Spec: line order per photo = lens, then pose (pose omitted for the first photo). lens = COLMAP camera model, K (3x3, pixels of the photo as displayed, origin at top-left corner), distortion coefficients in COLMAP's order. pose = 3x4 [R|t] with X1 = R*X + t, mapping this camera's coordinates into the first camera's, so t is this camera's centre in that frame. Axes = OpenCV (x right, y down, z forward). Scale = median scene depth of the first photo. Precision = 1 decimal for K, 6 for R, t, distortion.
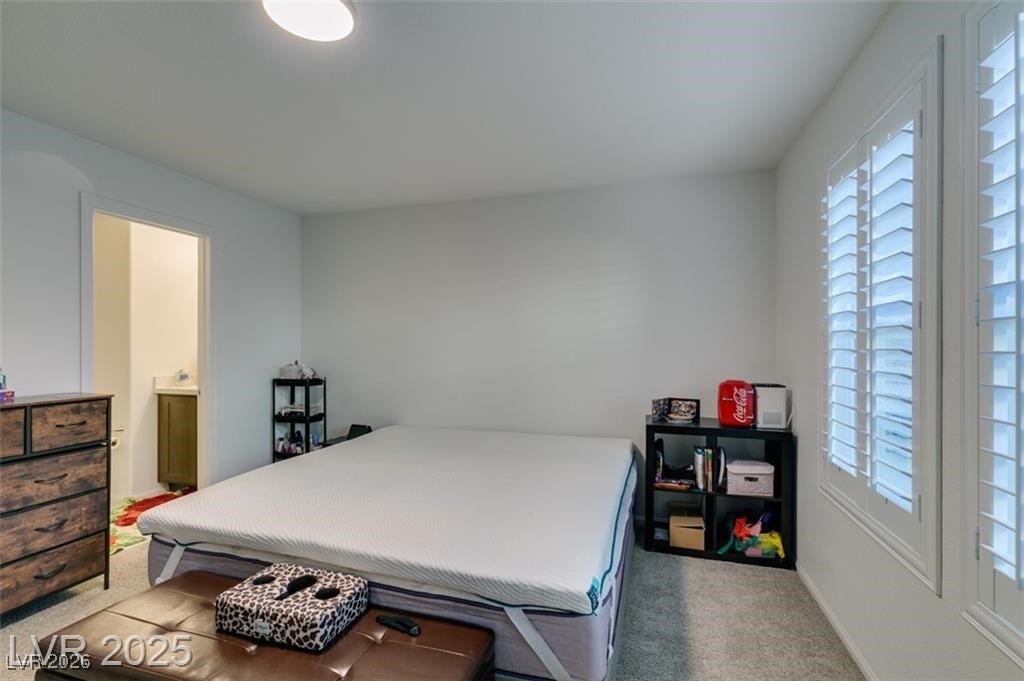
lens RADIAL K [[456.7, 0, 508.7], [0, 456.7, 341.9], [0, 0, 1]] dist [0.007252, -0.002900]
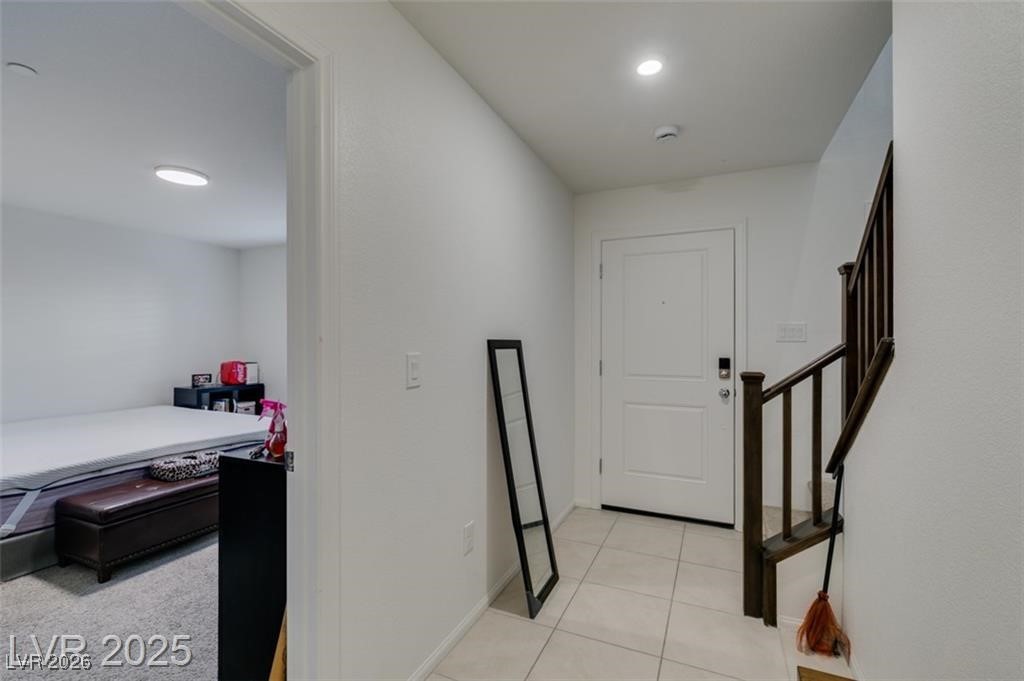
lens RADIAL K [[456.7, 0, 512.1], [0, 456.7, 342.8], [0, 0, 1]] dist [0.007252, -0.002900]
pose [[0.114112, 0.003757, 0.993461, -1.502735], [-0.001717, 0.999992, -0.003584, 0.016128], [-0.993466, -0.001297, 0.114117, -0.421385]]
